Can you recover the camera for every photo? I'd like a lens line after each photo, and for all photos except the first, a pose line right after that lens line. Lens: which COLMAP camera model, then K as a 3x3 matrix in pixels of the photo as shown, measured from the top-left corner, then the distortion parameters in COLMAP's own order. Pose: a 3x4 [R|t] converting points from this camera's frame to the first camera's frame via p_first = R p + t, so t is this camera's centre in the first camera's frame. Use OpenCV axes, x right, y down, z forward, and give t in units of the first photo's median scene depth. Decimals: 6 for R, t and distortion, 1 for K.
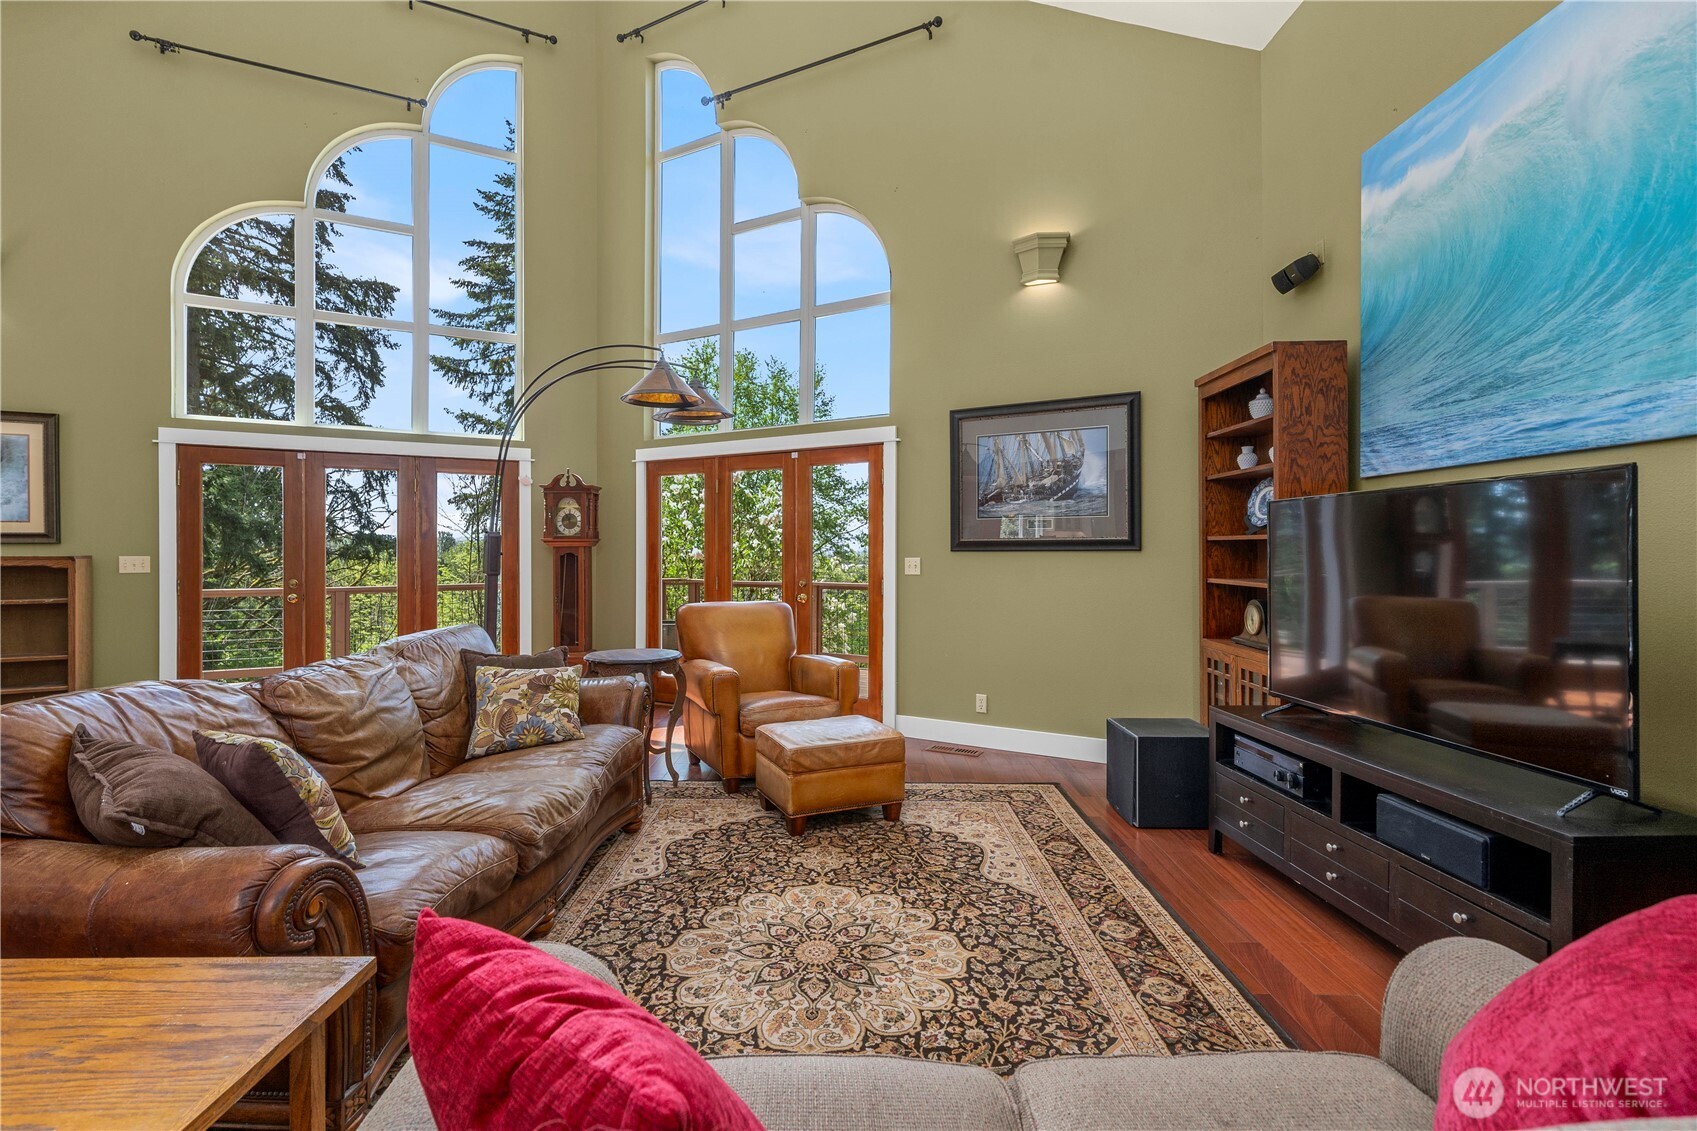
lens RADIAL K [[796.7, 0, 842.5], [0, 796.7, 546.7], [0, 0, 1]] dist [-0.000237, 0.000237]
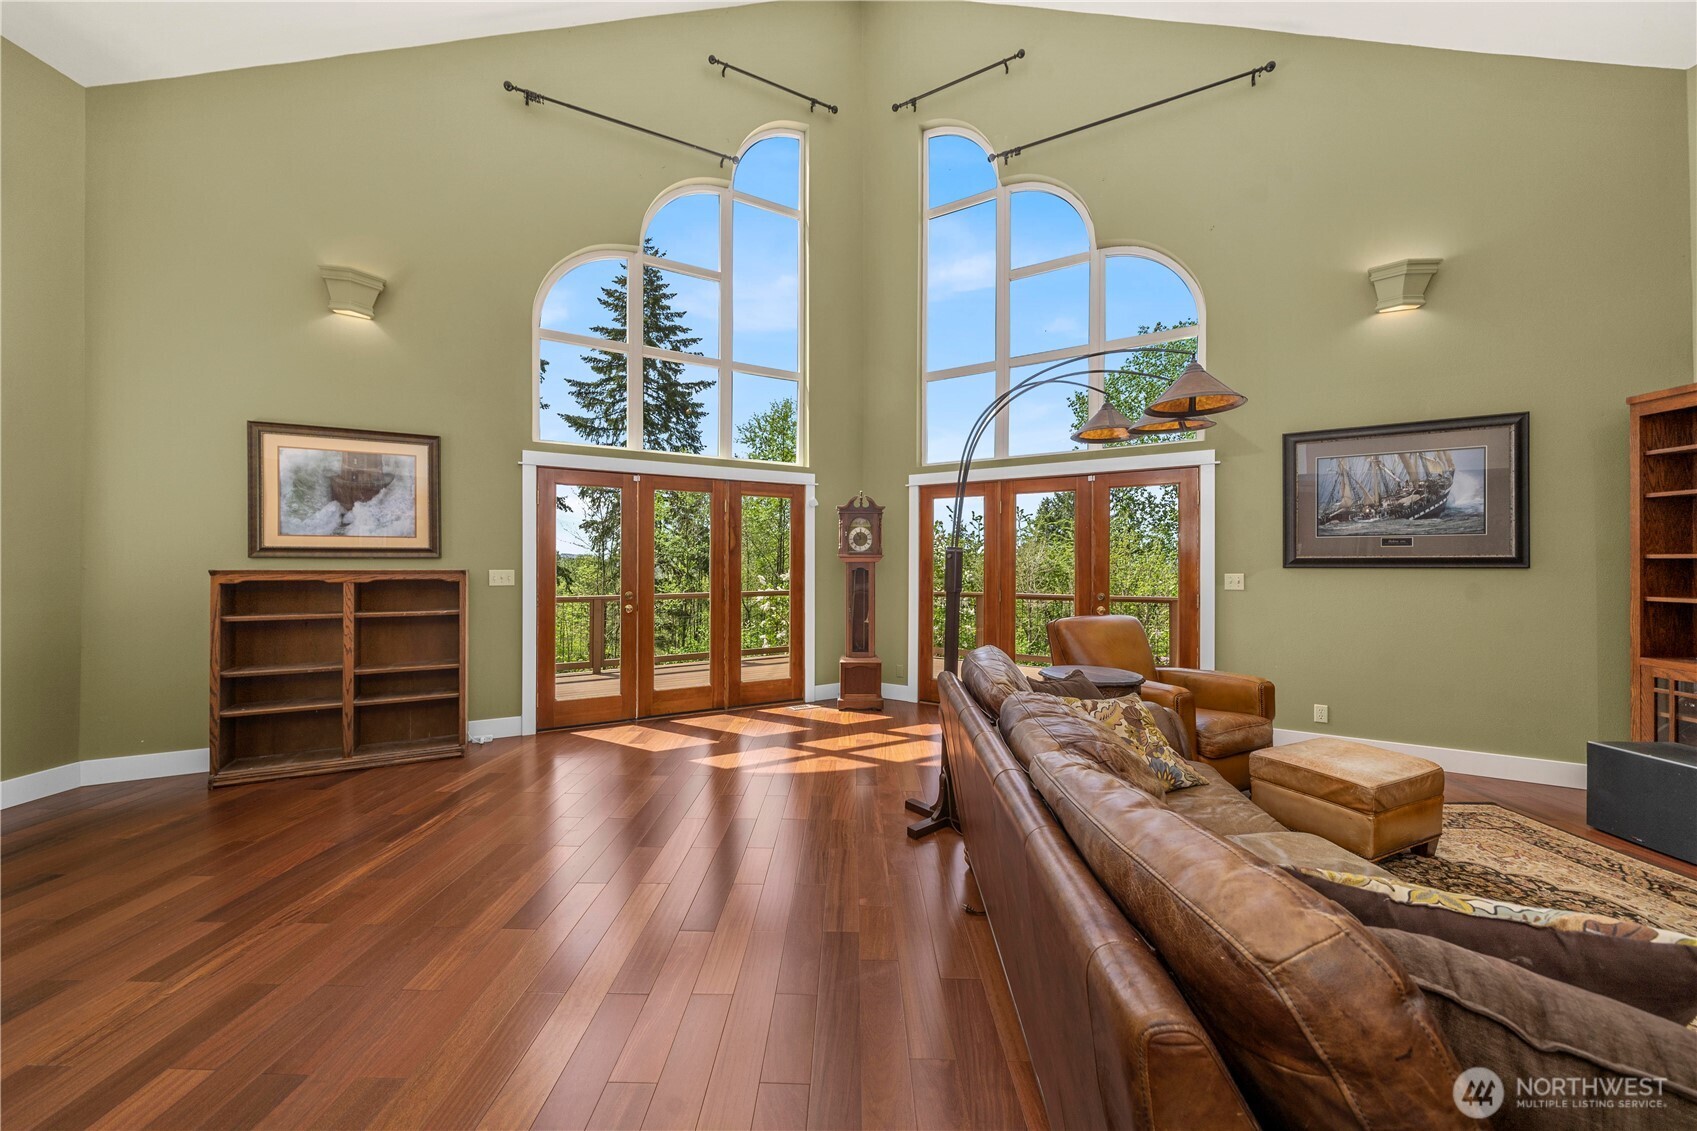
lens RADIAL K [[603.7, 0, 850.9], [0, 603.7, 561.6], [0, 0, 1]] dist [-0.006668, 0.000064]
pose [[0.999929, 0.003280, -0.011426, -0.430616], [-0.003291, 0.999994, -0.000909, -0.000091], [0.011423, 0.000946, 0.999934, 0.203562]]
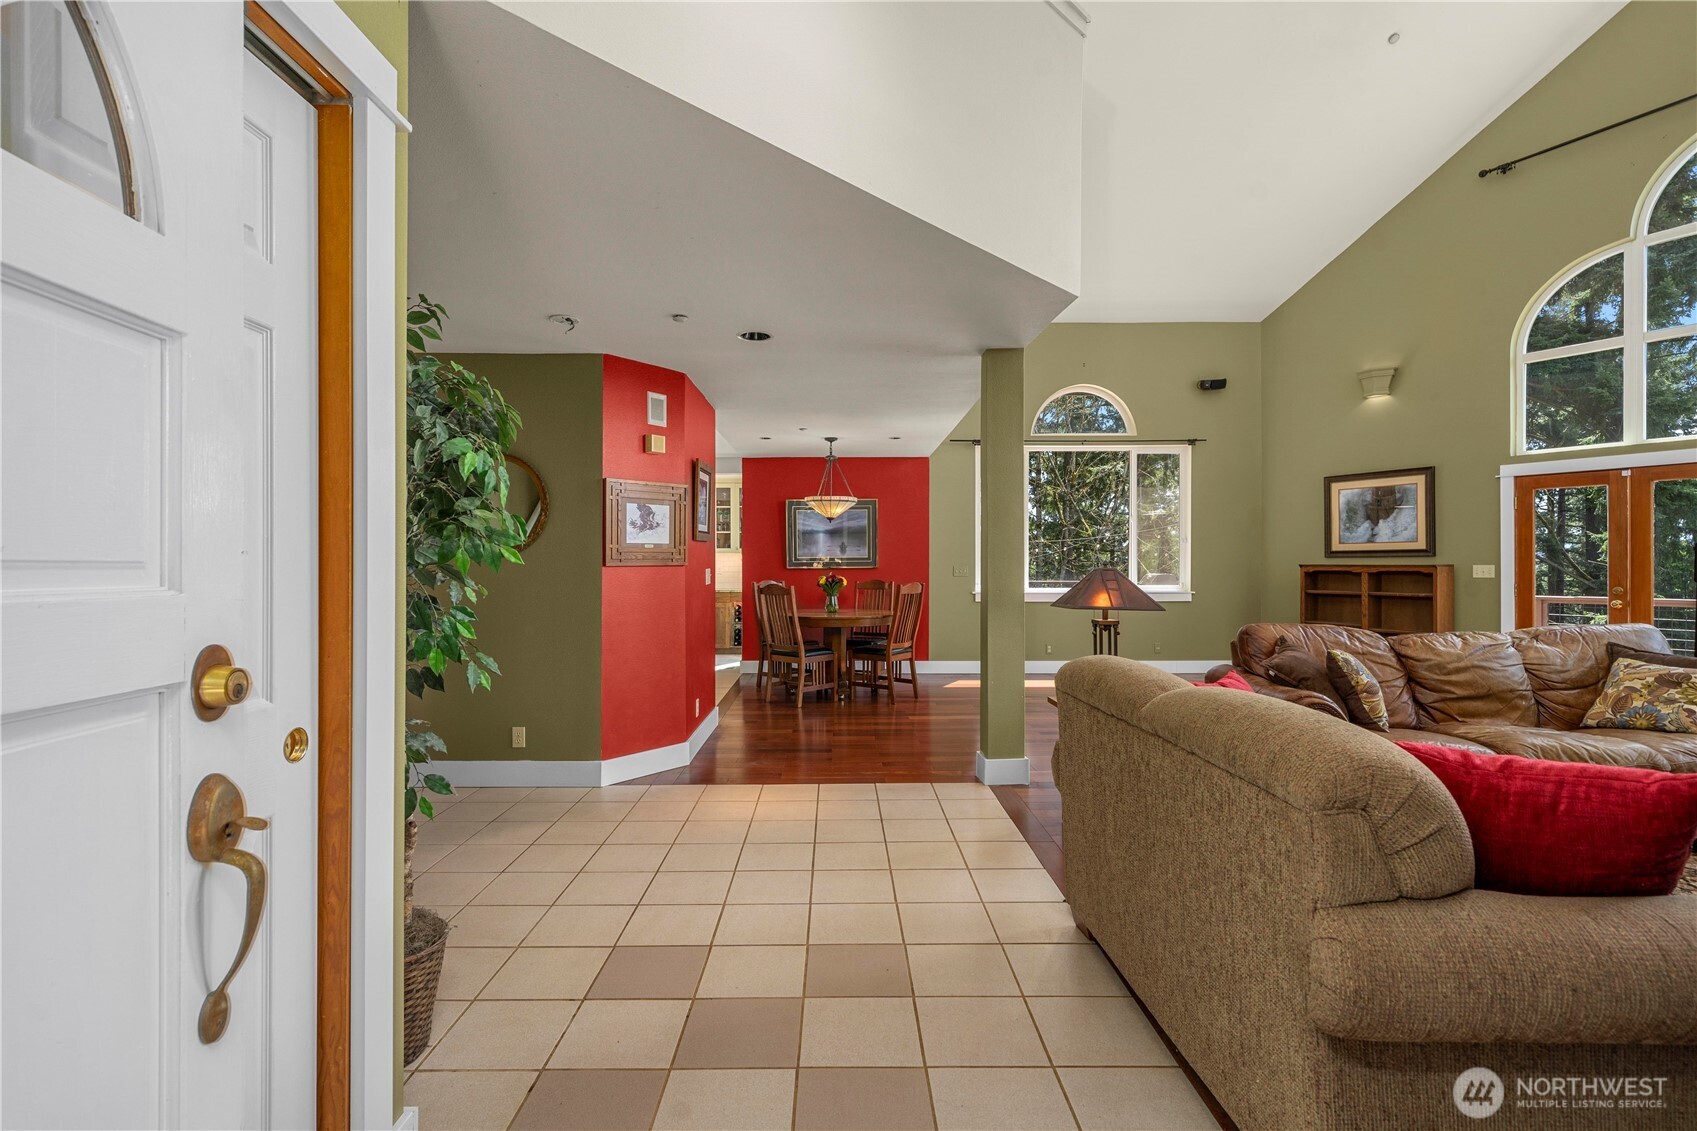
lens RADIAL K [[784.6, 0, 848.5], [0, 784.6, 565.5], [0, 0, 1]] dist [0.003875, 0.000507]
pose [[0.021420, 0.002360, -0.999768, 0.424048], [0.003960, 0.999989, 0.002445, 0.005496], [0.999763, -0.004011, 0.021410, -0.093655]]
